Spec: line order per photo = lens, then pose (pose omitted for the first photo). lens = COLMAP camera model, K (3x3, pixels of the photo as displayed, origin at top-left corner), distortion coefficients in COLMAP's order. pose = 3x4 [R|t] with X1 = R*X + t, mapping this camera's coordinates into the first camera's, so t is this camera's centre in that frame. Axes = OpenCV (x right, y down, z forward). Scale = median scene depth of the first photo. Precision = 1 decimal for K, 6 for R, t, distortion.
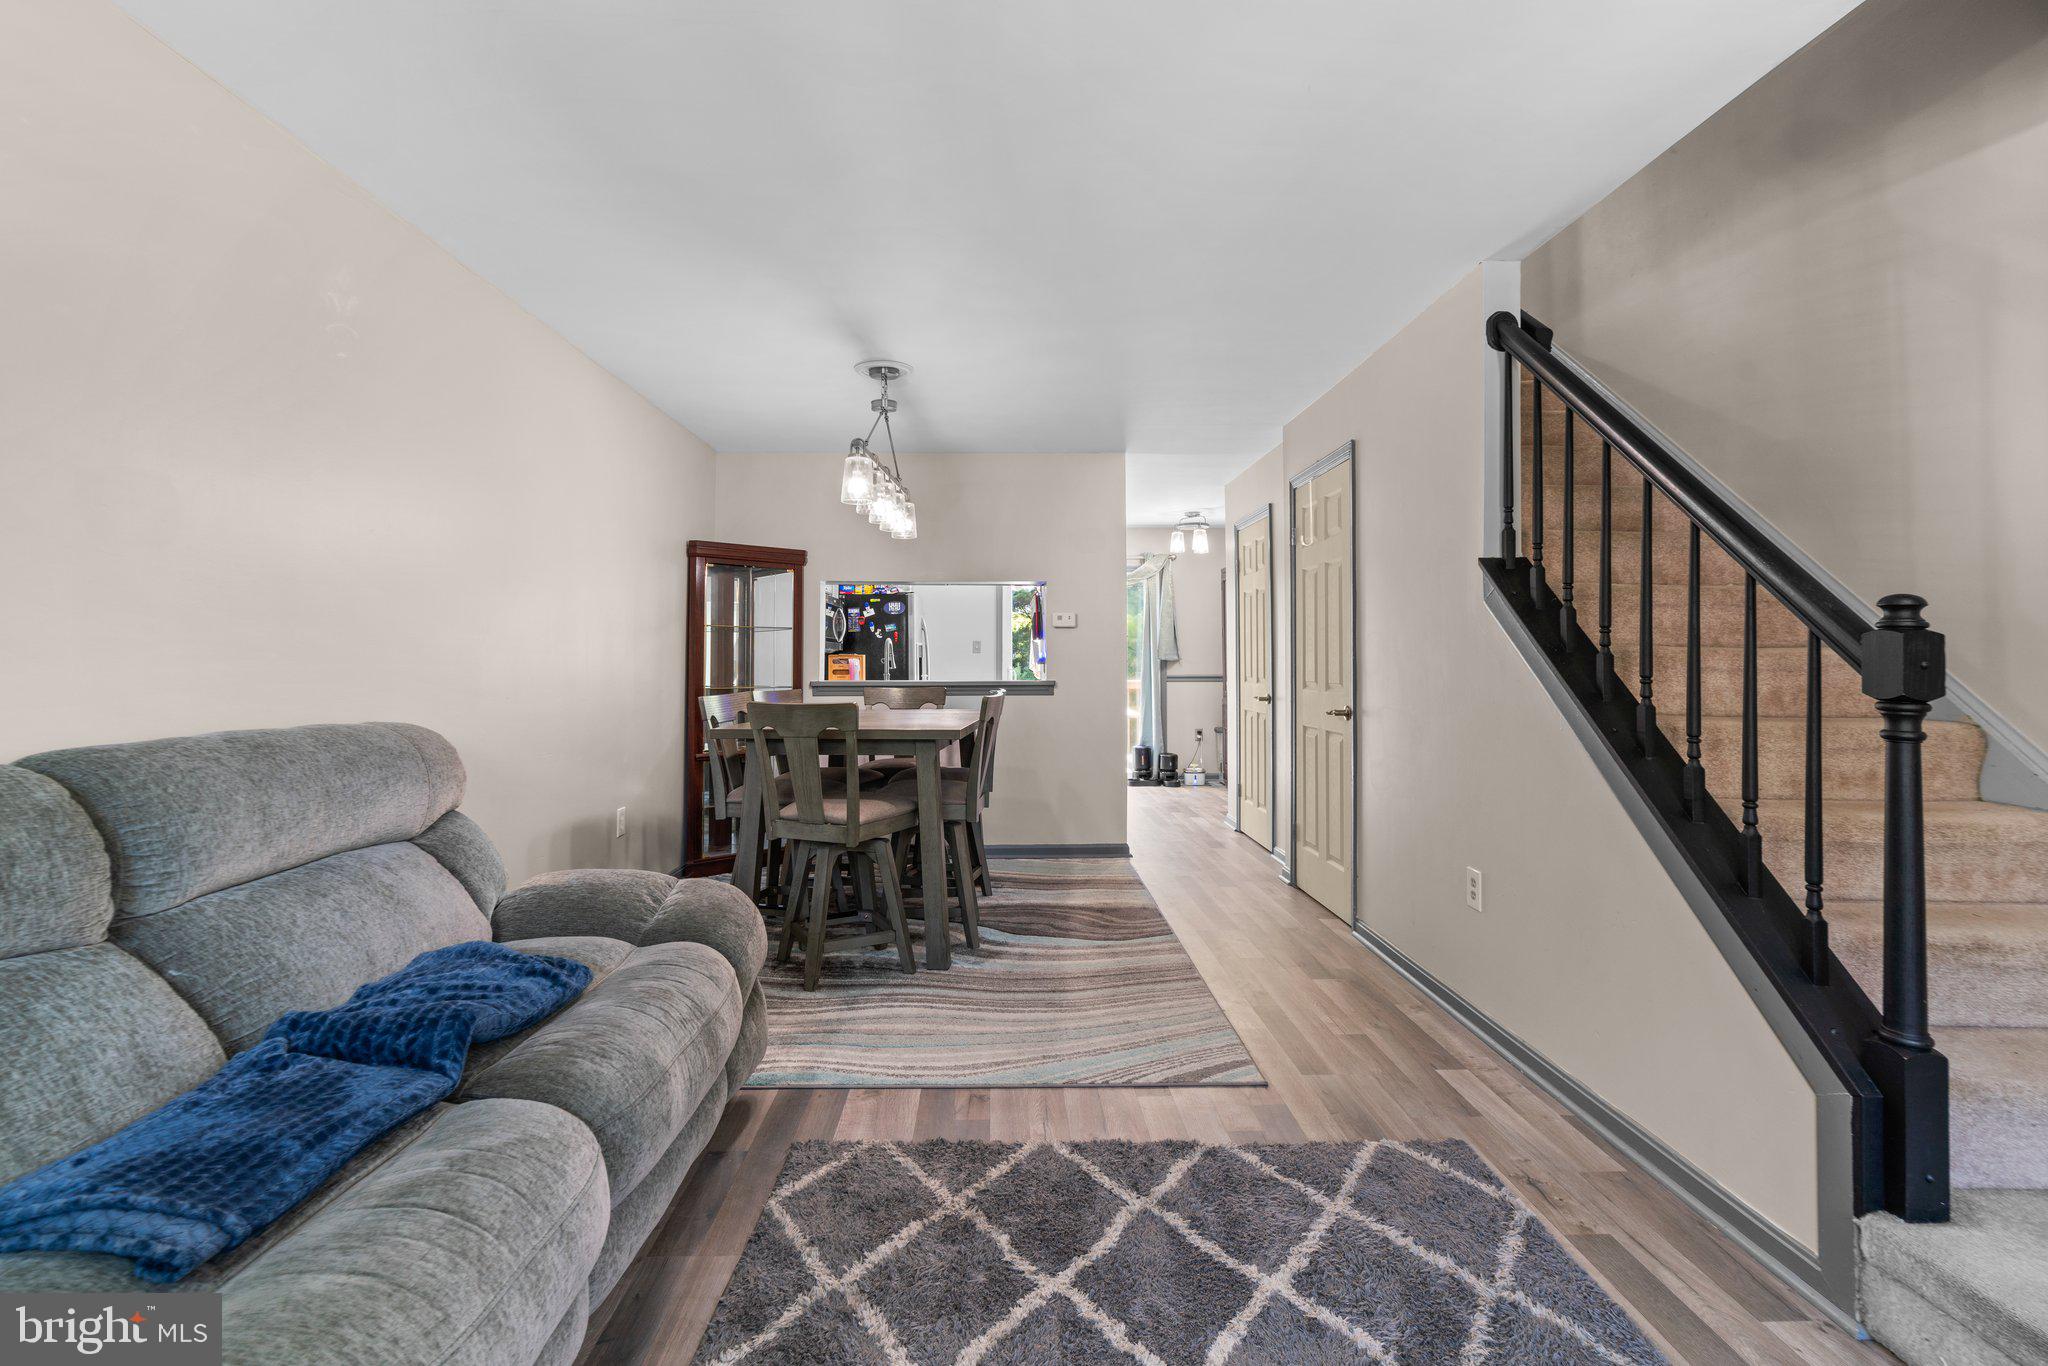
lens RADIAL K [[930.1, 0, 1030.4], [0, 930.1, 604.8], [0, 0, 1]] dist [-0.003926, 0.003592]
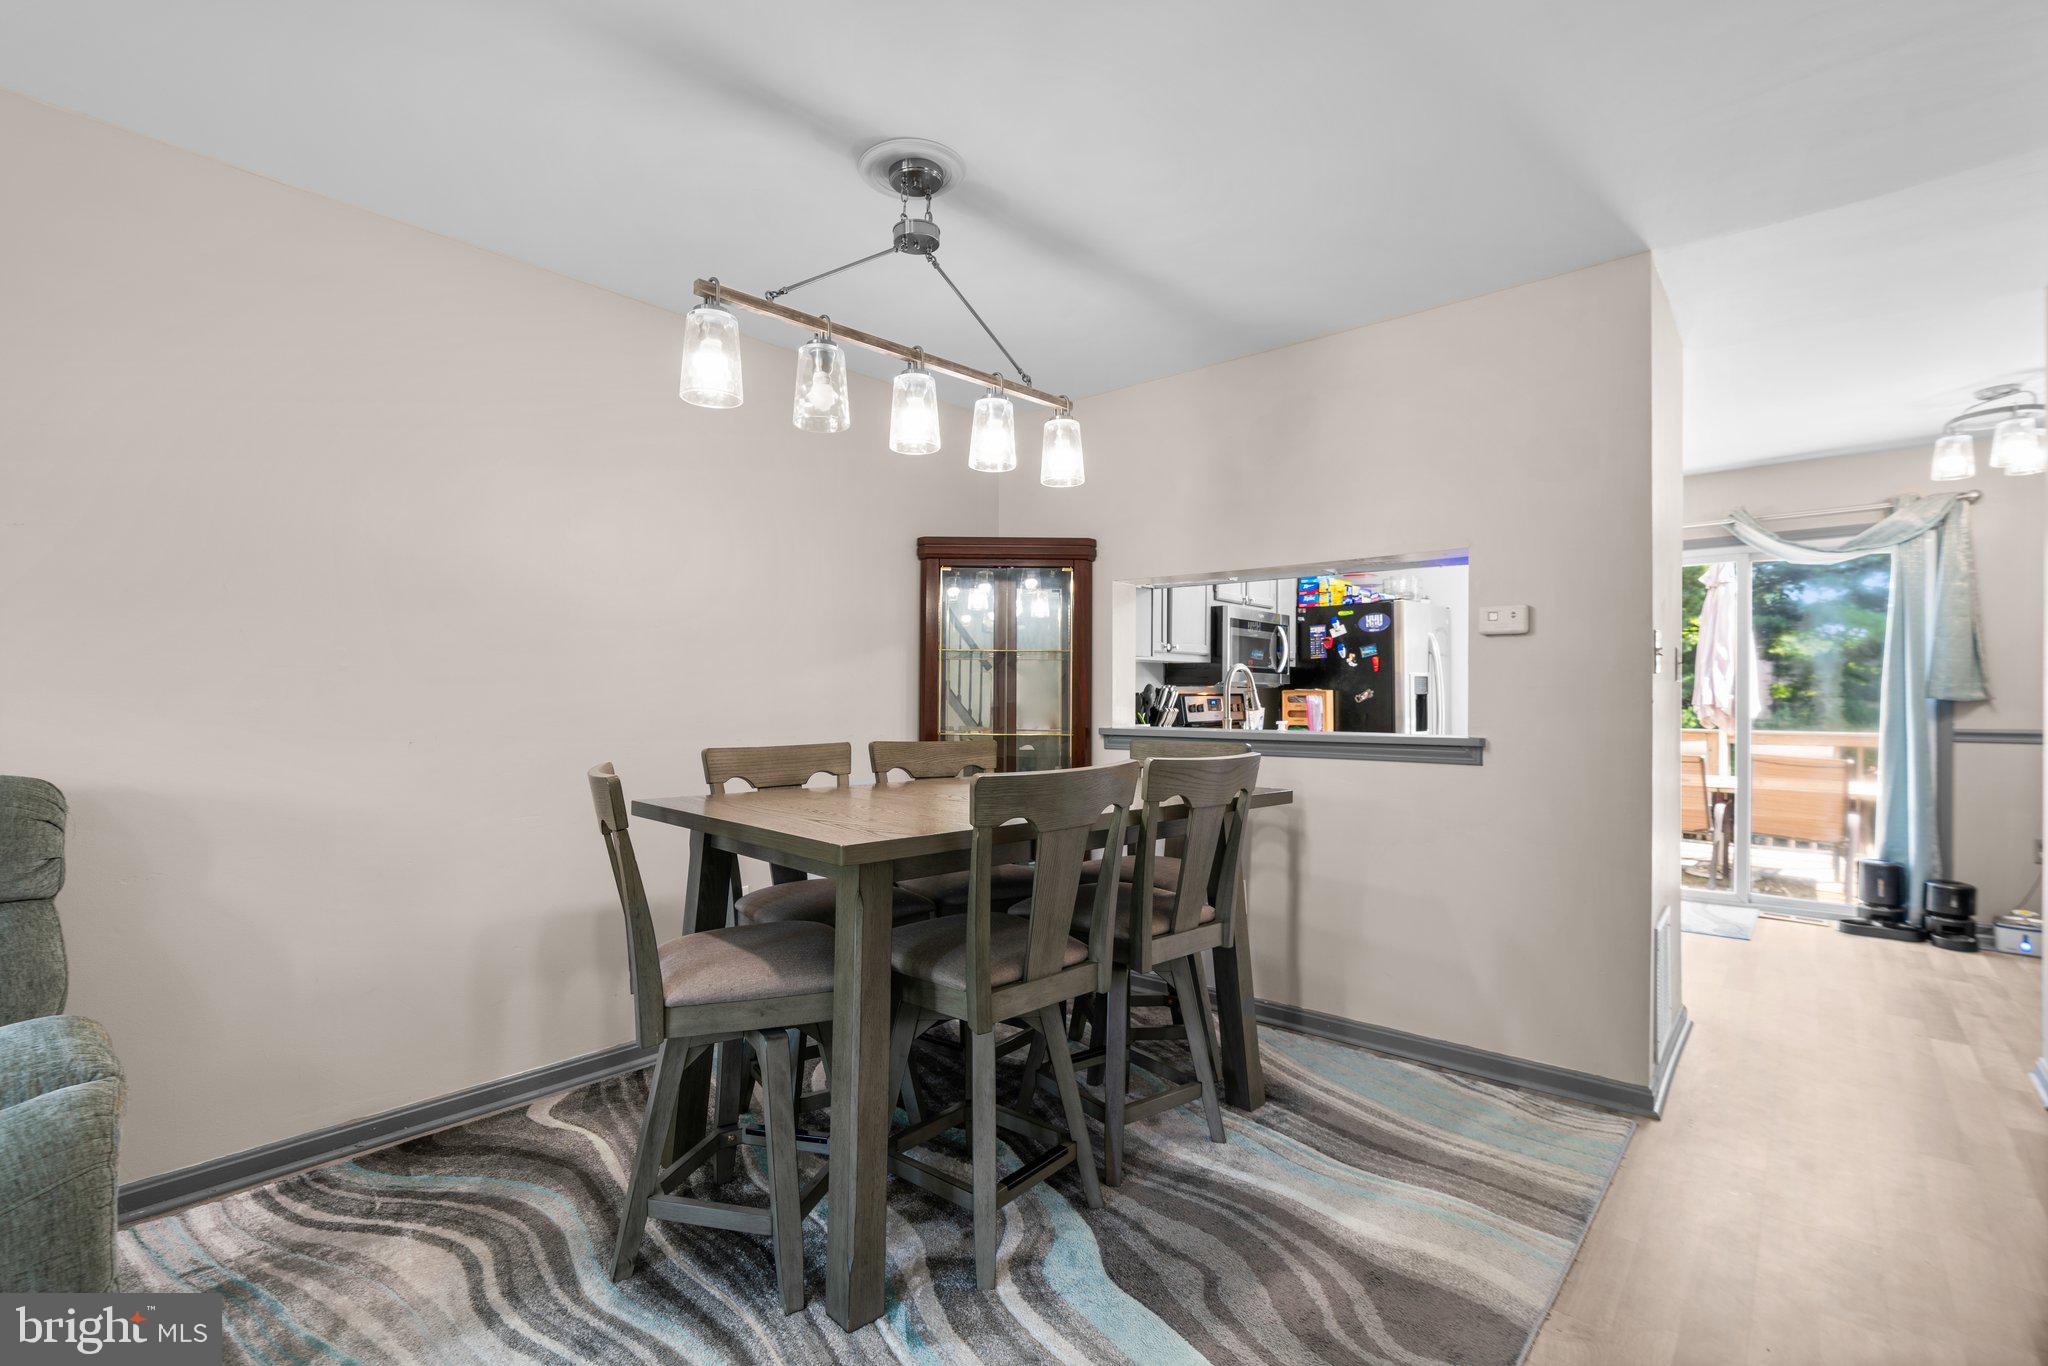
lens RADIAL K [[930.1, 0, 1024.9], [0, 930.1, 688.8], [0, 0, 1]] dist [-0.003926, 0.003592]
pose [[0.735121, -0.003195, -0.677928, 0.348673], [0.036956, 0.998691, 0.035366, 0.048713], [0.676928, -0.051052, 0.734277, 0.820825]]
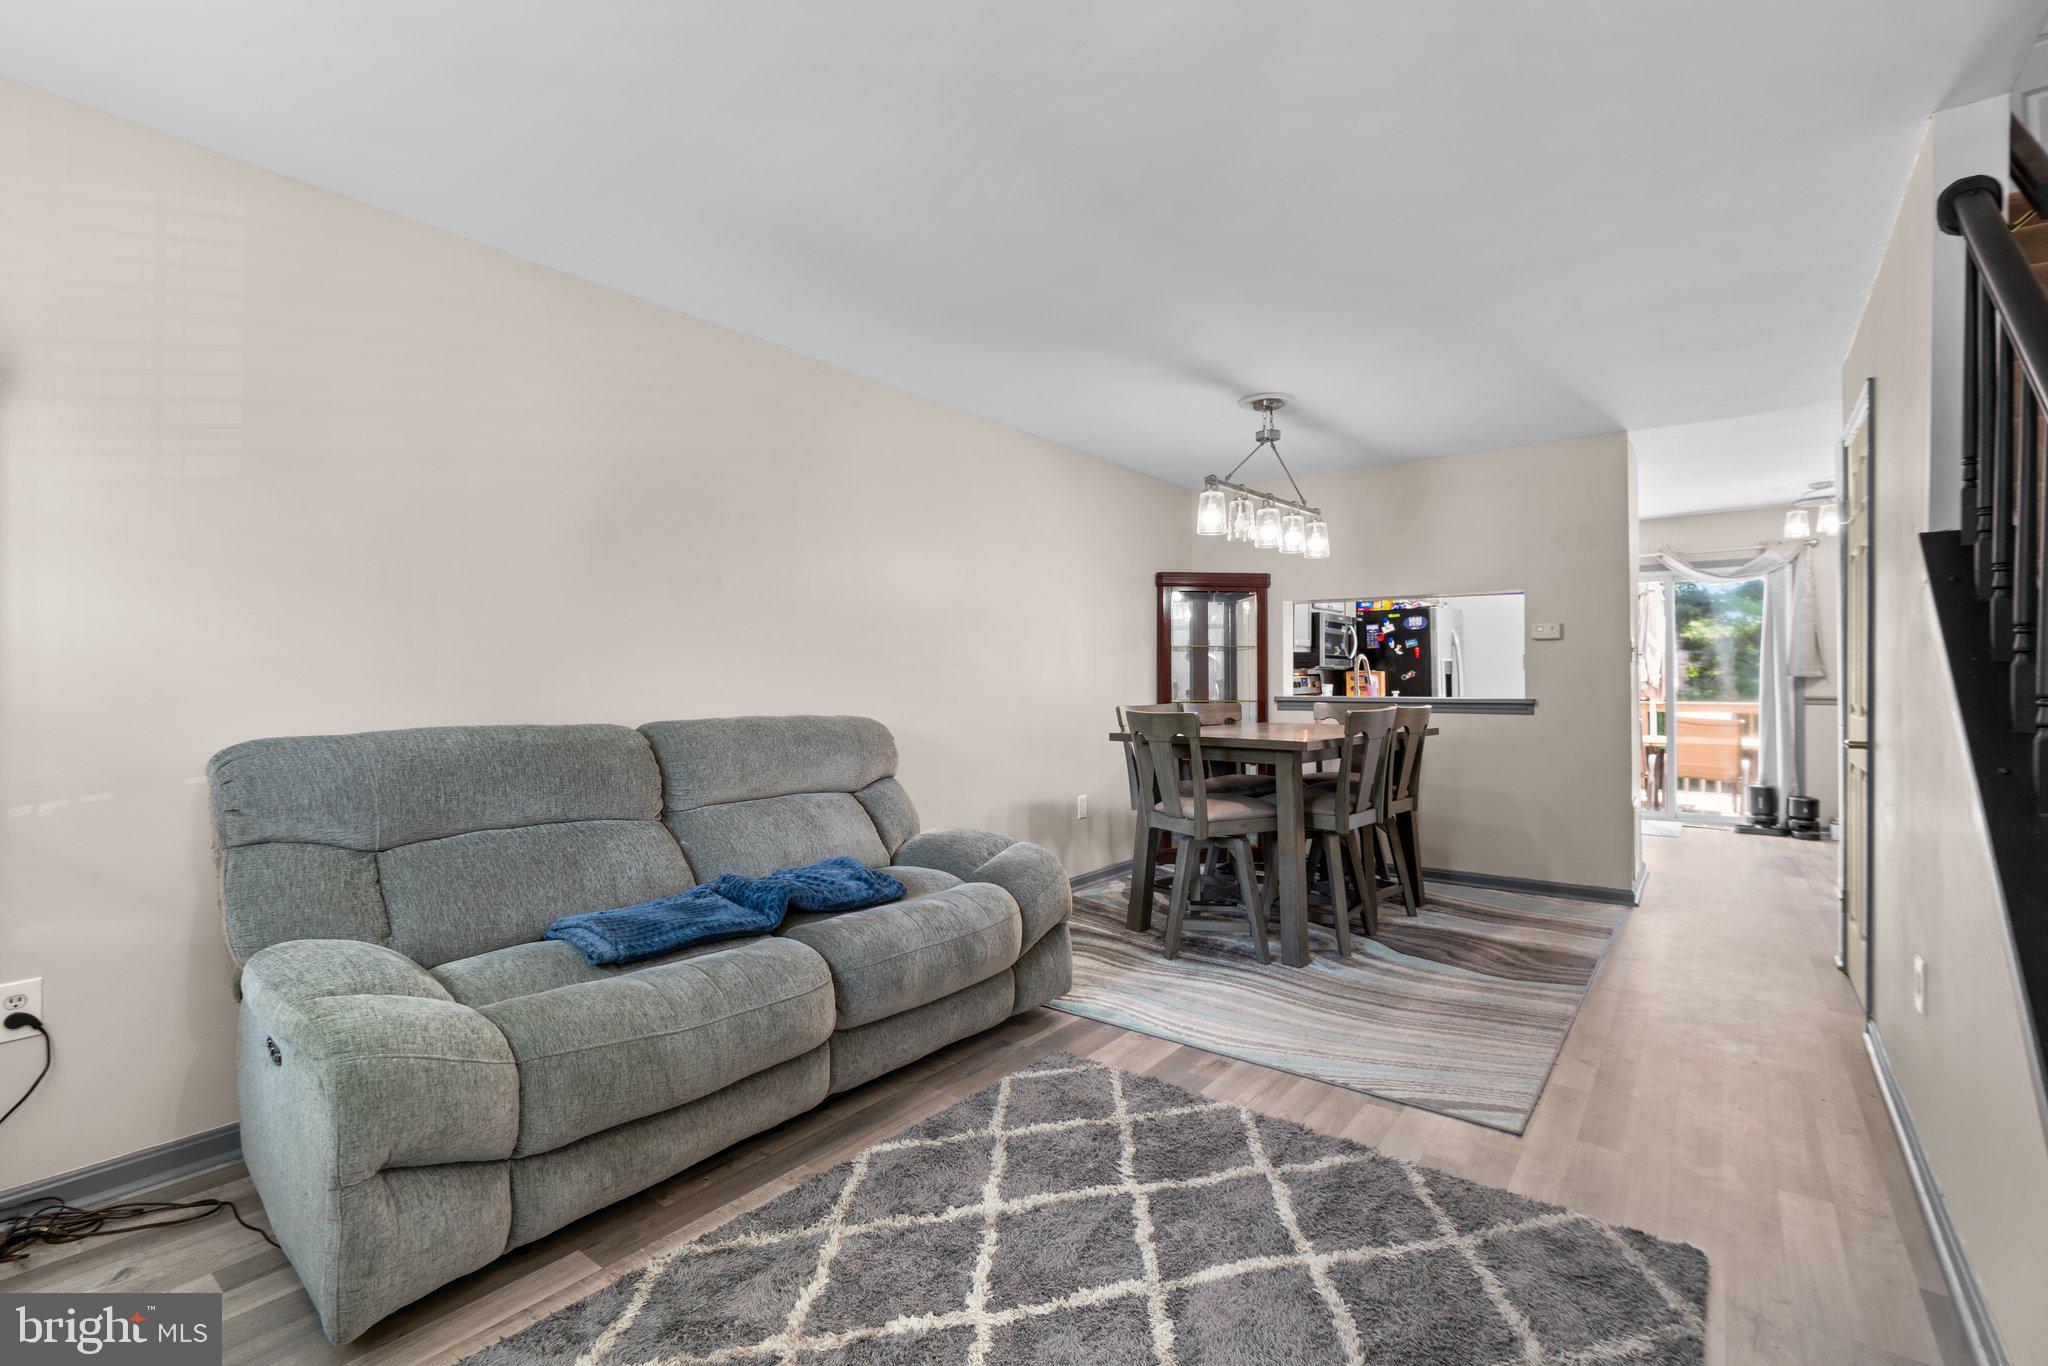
lens RADIAL K [[930.1, 0, 1031.7], [0, 930.1, 654.3], [0, 0, 1]] dist [-0.003926, 0.003592]
pose [[0.779131, -0.016609, -0.626641, 0.386835], [0.037601, 0.999087, 0.020269, 0.004035], [0.625733, -0.039355, 0.779044, 0.000397]]
